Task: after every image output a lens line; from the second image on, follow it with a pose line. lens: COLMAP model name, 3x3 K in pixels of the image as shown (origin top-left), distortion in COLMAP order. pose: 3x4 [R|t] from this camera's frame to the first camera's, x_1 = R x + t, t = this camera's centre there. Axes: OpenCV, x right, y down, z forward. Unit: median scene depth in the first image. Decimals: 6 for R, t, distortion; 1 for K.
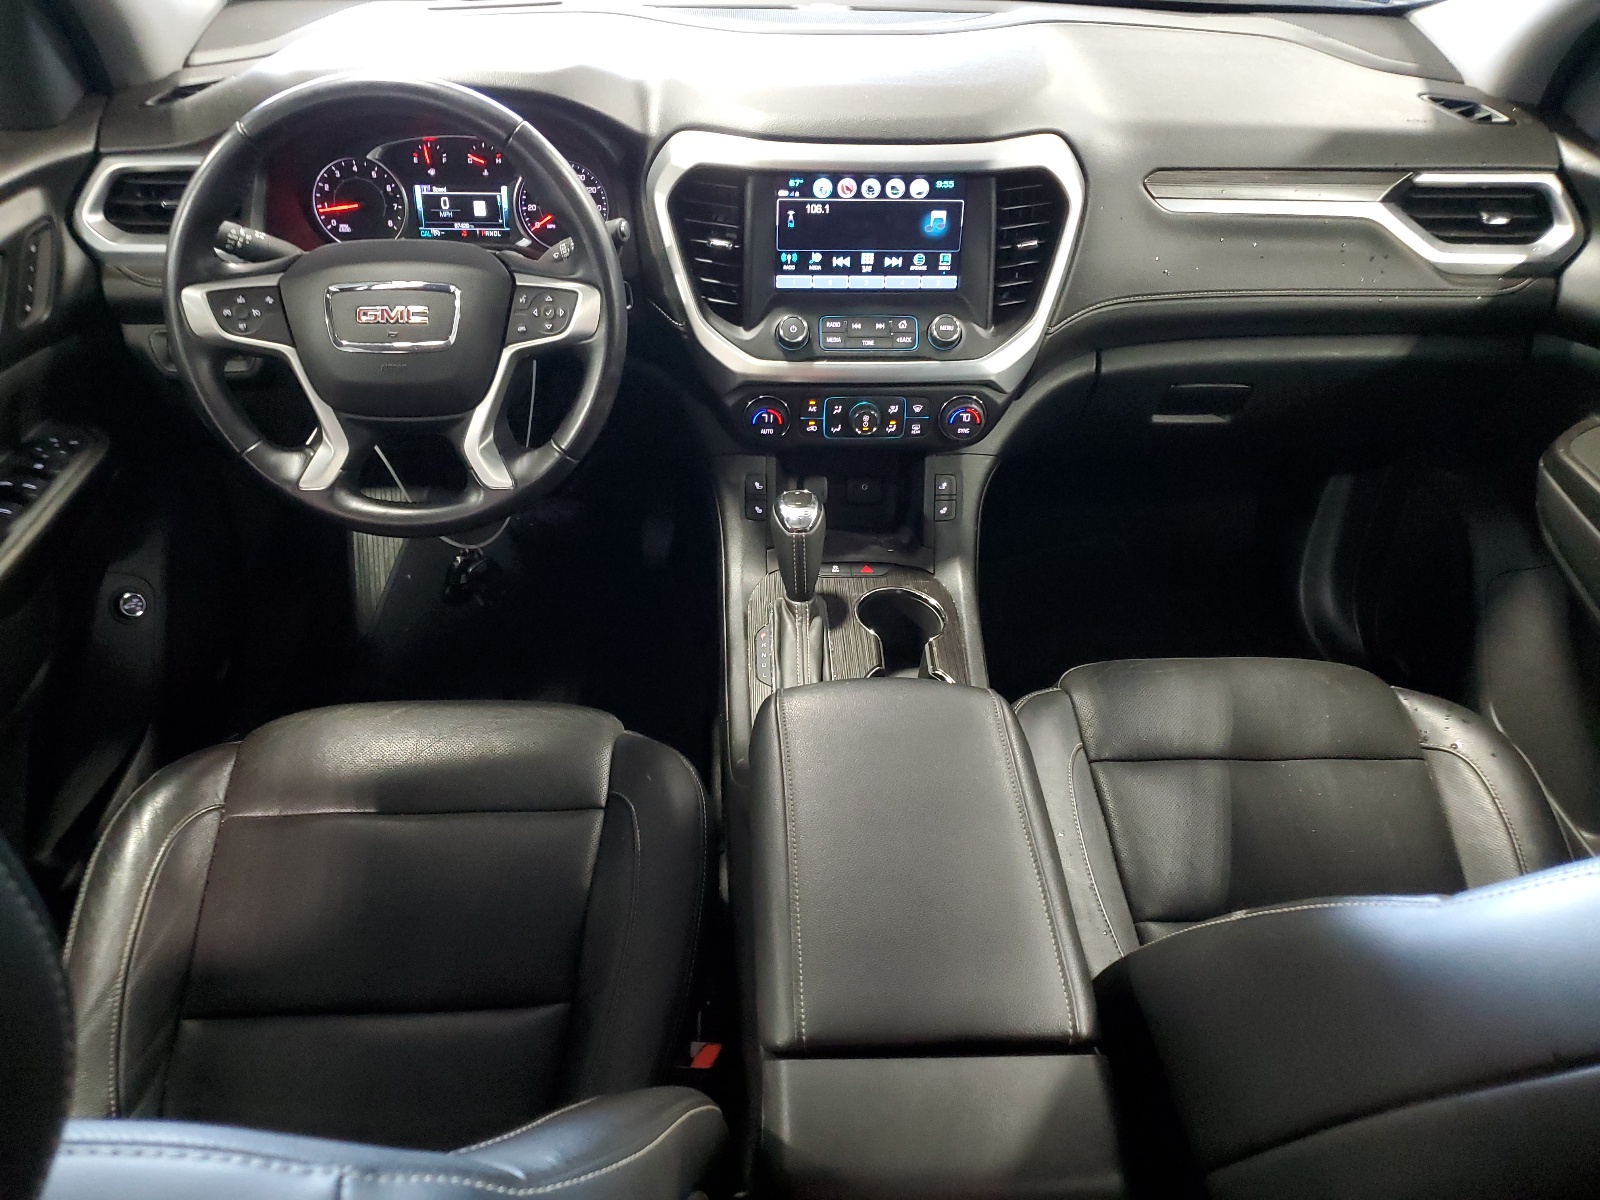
lens RADIAL K [[1230.8, 0, 801.9], [0, 1230.8, 595.3], [0, 0, 1]] dist [0.031112, 0.001571]
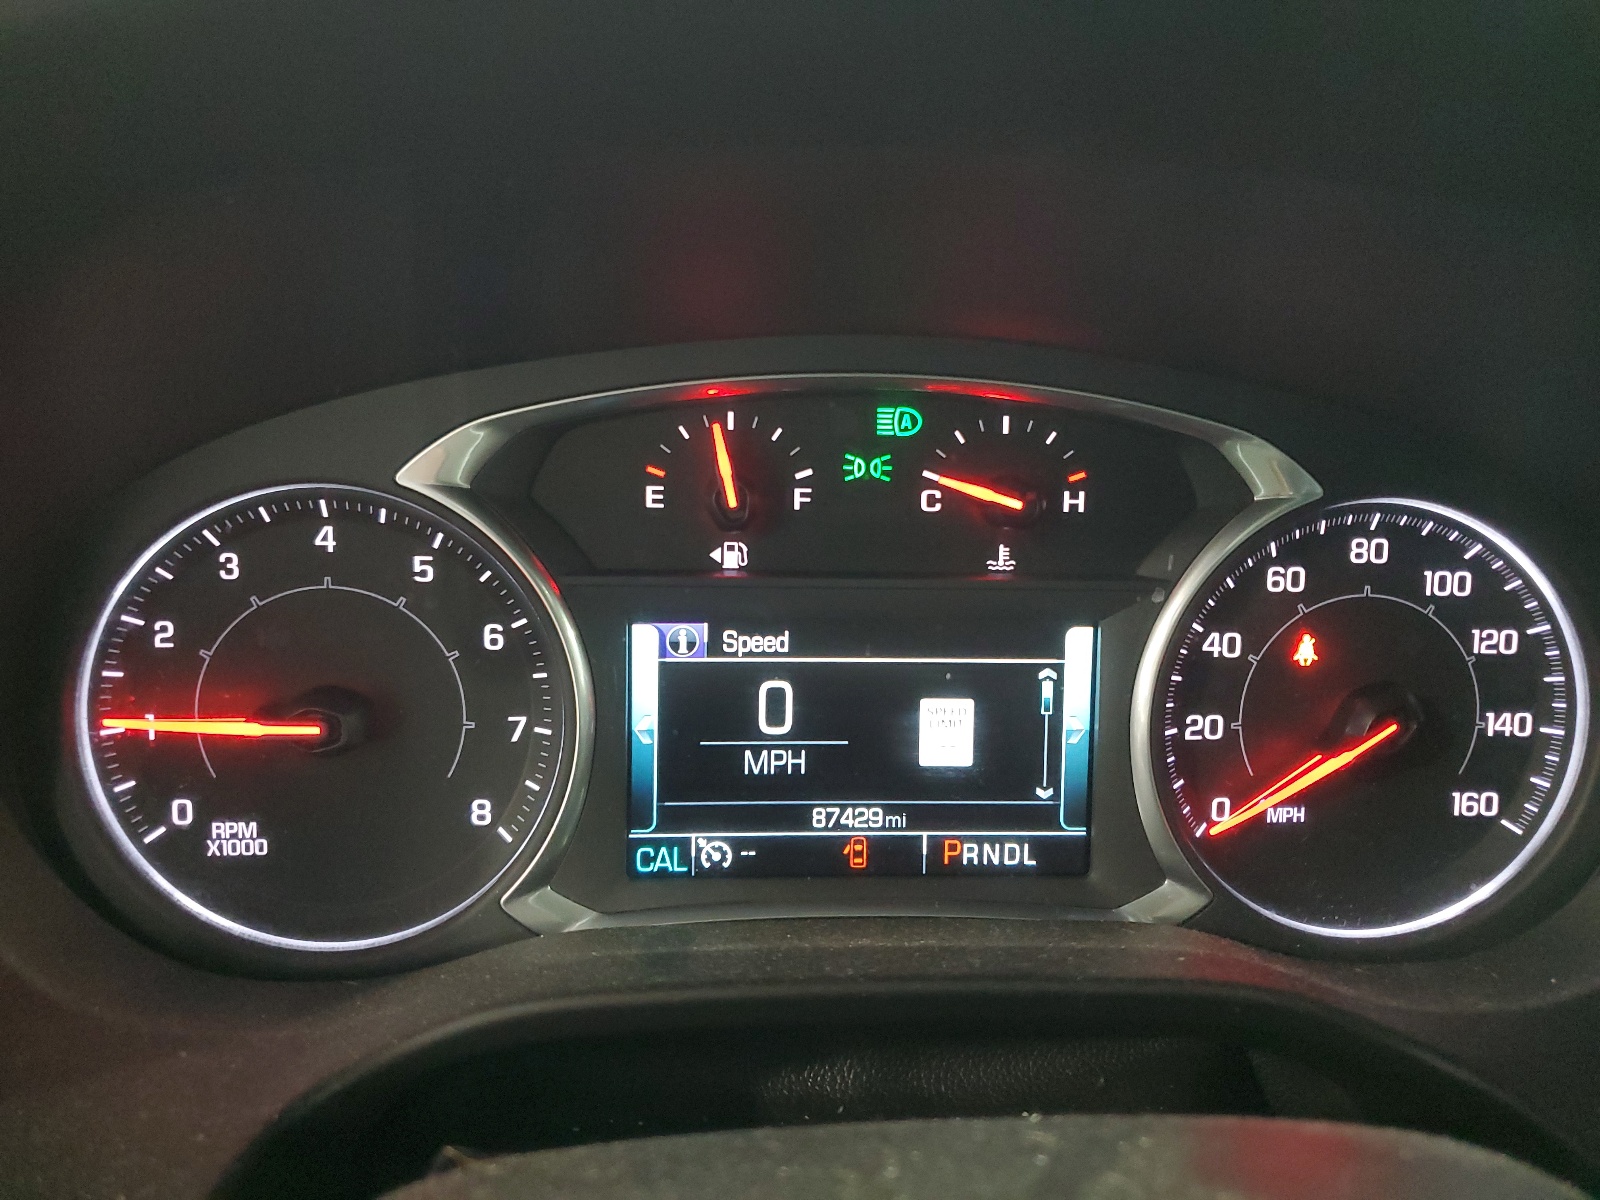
lens RADIAL K [[1230.8, 0, 797.6], [0, 1230.8, 598.7], [0, 0, 1]] dist [0.031112, 0.001571]
pose [[0.999930, 0.005817, -0.010350, -0.283117], [-0.008633, 0.954671, -0.297538, -0.276304], [0.008151, 0.297607, 0.954654, 0.812731]]
